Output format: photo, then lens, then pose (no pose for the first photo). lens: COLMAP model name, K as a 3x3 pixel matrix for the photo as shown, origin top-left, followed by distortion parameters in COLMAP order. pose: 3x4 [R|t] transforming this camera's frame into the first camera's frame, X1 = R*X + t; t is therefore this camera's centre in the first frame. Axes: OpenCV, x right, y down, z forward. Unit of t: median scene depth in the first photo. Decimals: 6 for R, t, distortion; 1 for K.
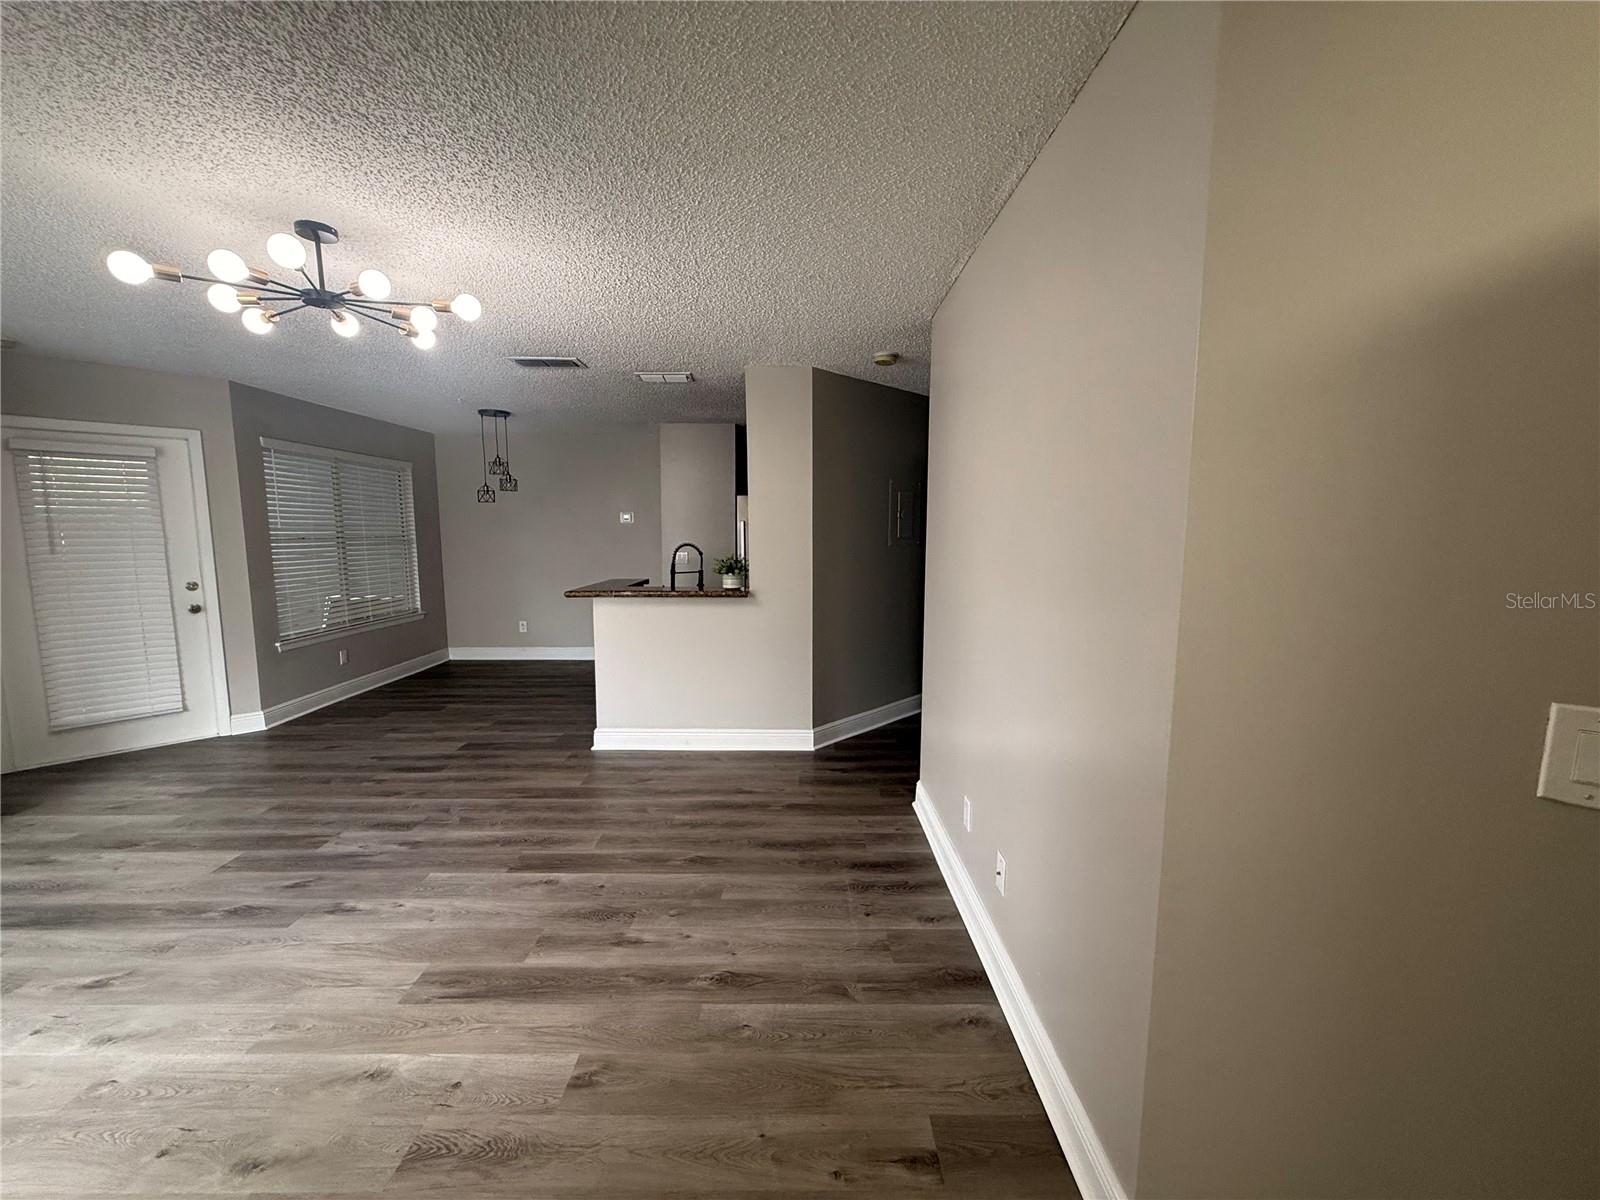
lens RADIAL K [[632.7, 0, 797.9], [0, 632.7, 602.1], [0, 0, 1]] dist [-0.000383, 0.000164]
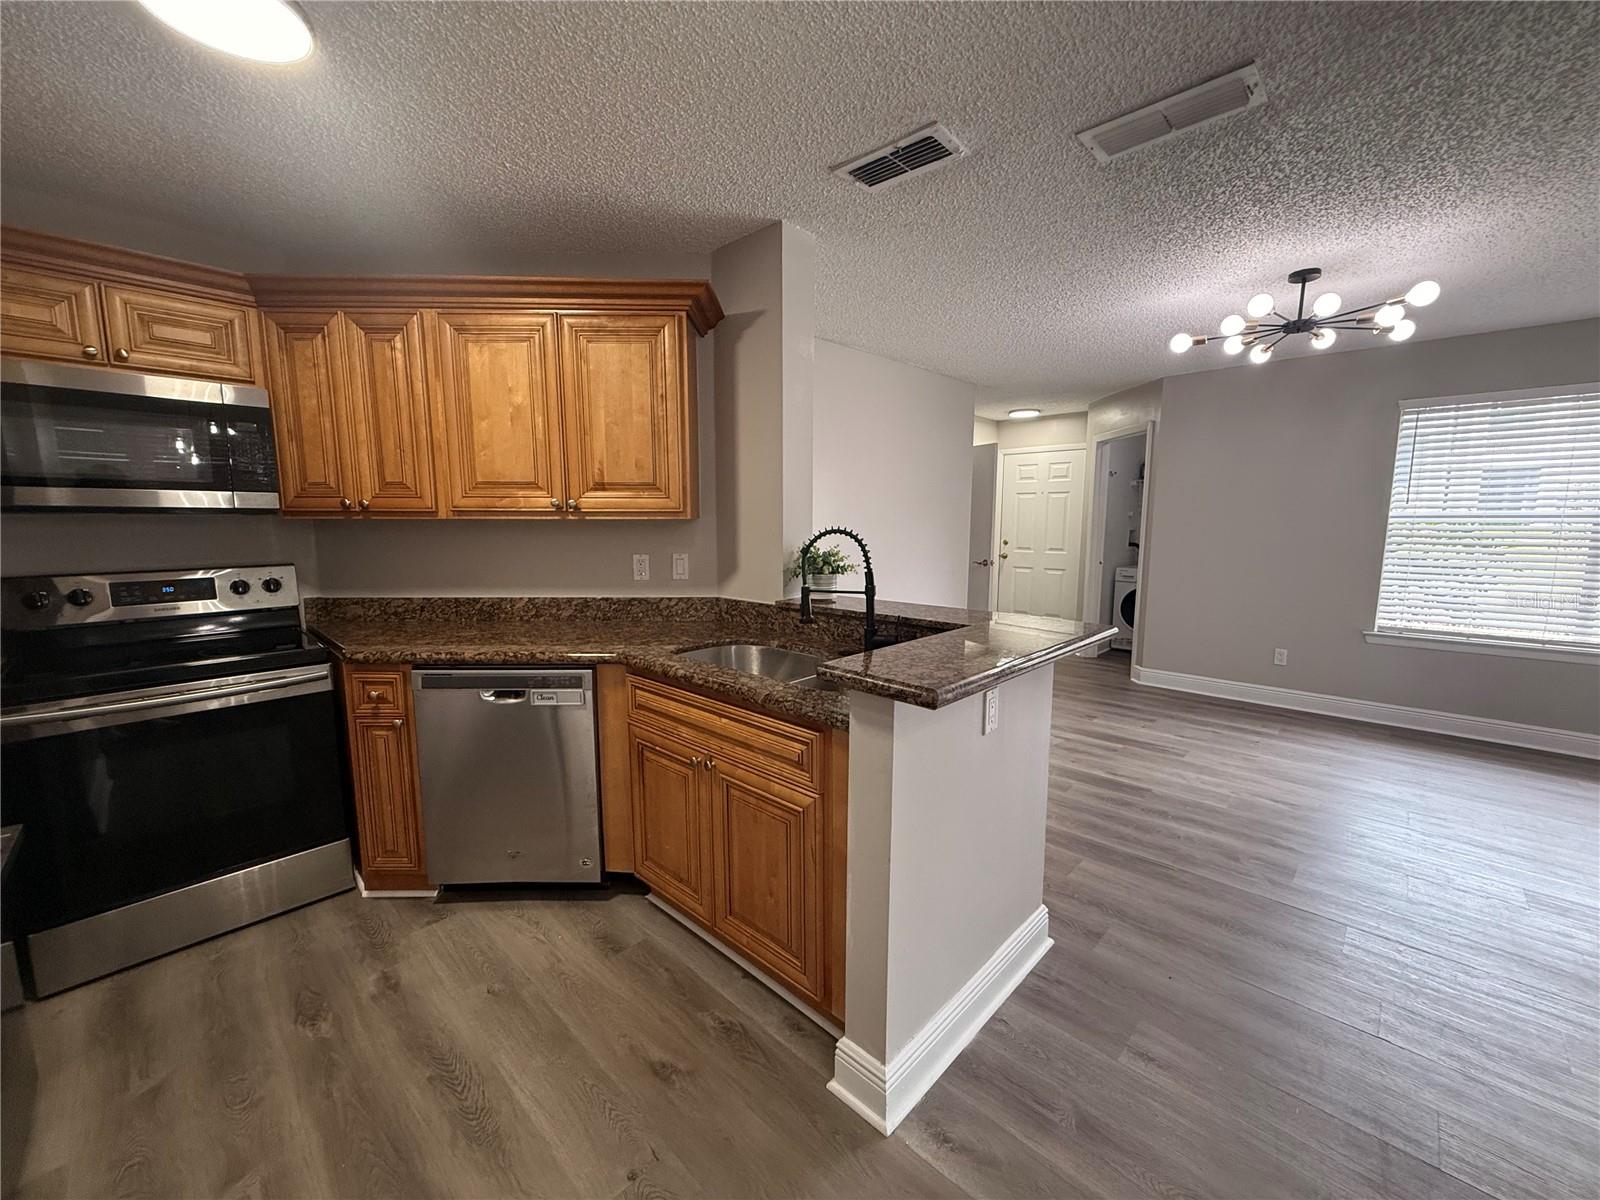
lens RADIAL K [[632.7, 0, 797.9], [0, 632.7, 602.1], [0, 0, 1]] dist [-0.000383, 0.000164]
pose [[-0.710697, -0.093440, 0.697266, -0.692563], [0.083423, 0.972953, 0.215415, -0.205035], [-0.698535, 0.211263, -0.683679, 1.952607]]
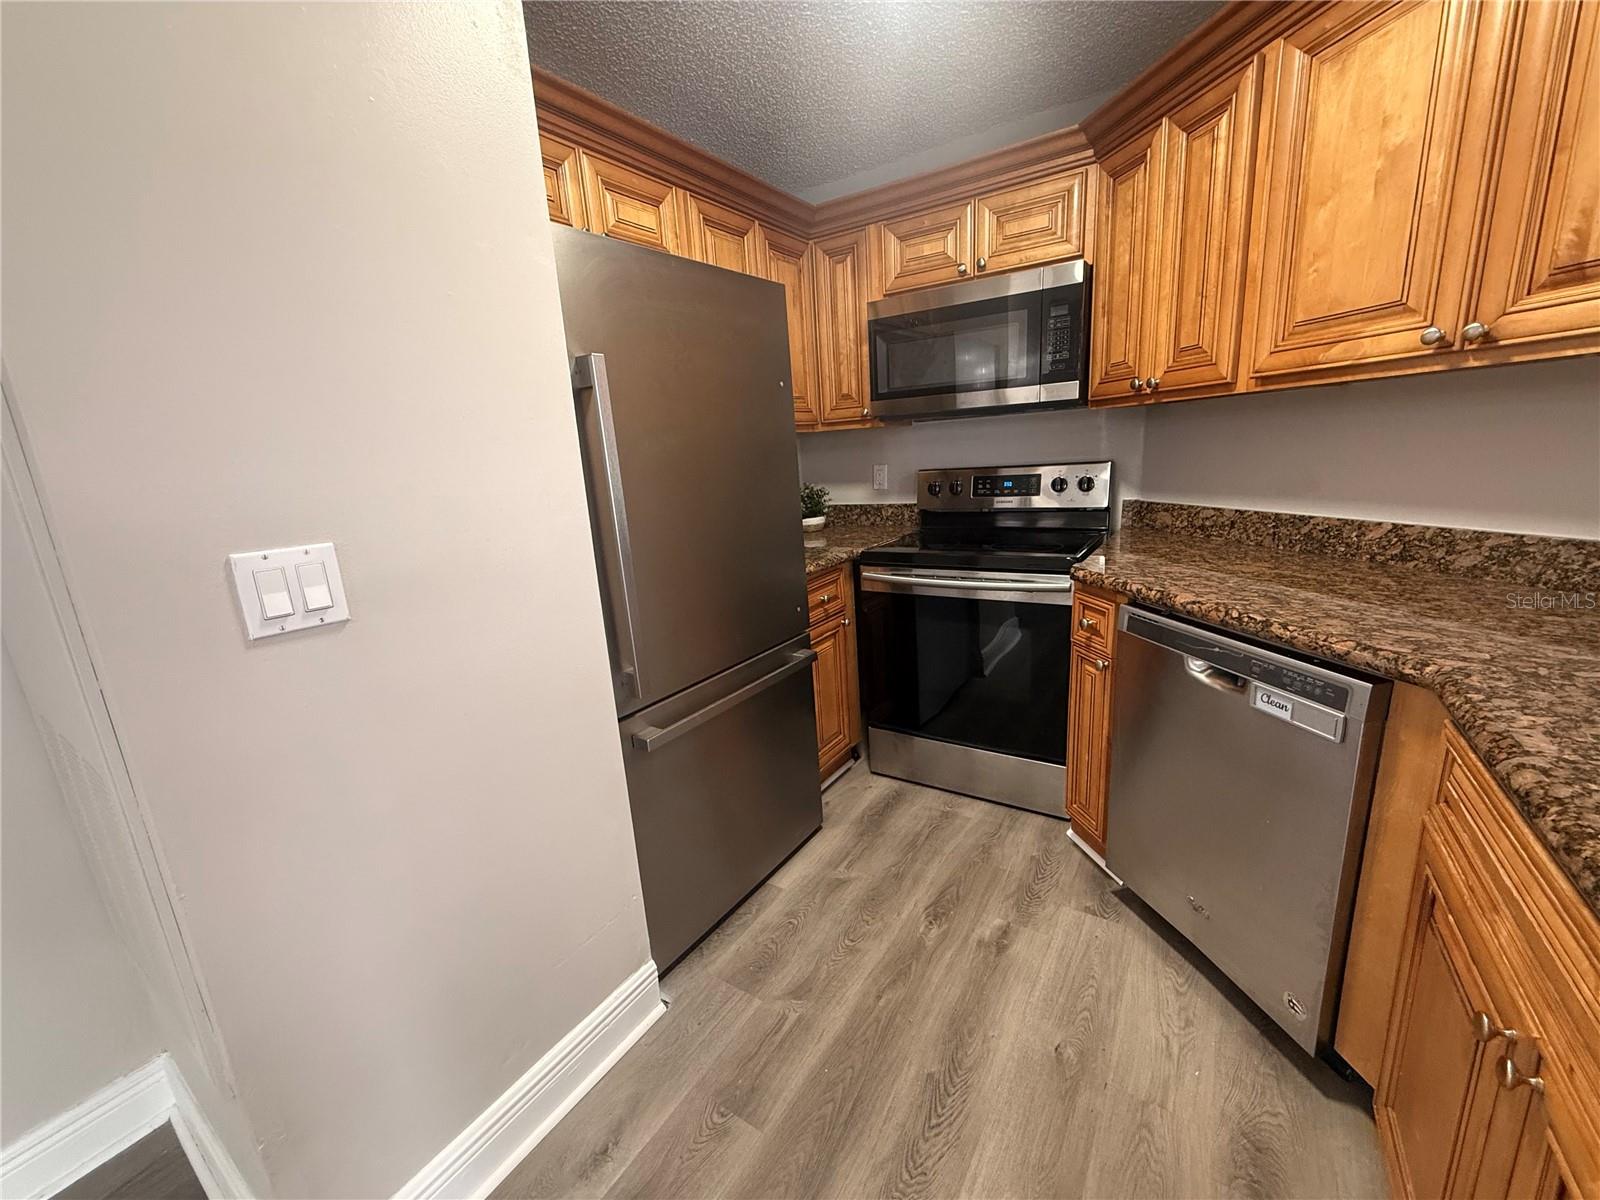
lens RADIAL K [[634.4, 0, 798.0], [0, 634.4, 602.6], [0, 0, 1]] dist [0.000590, -0.000097]
pose [[0.558182, -0.227910, 0.797803, -0.482935], [0.160934, 0.973013, 0.165365, -0.148956], [-0.813961, 0.036090, 0.579797, 1.697221]]
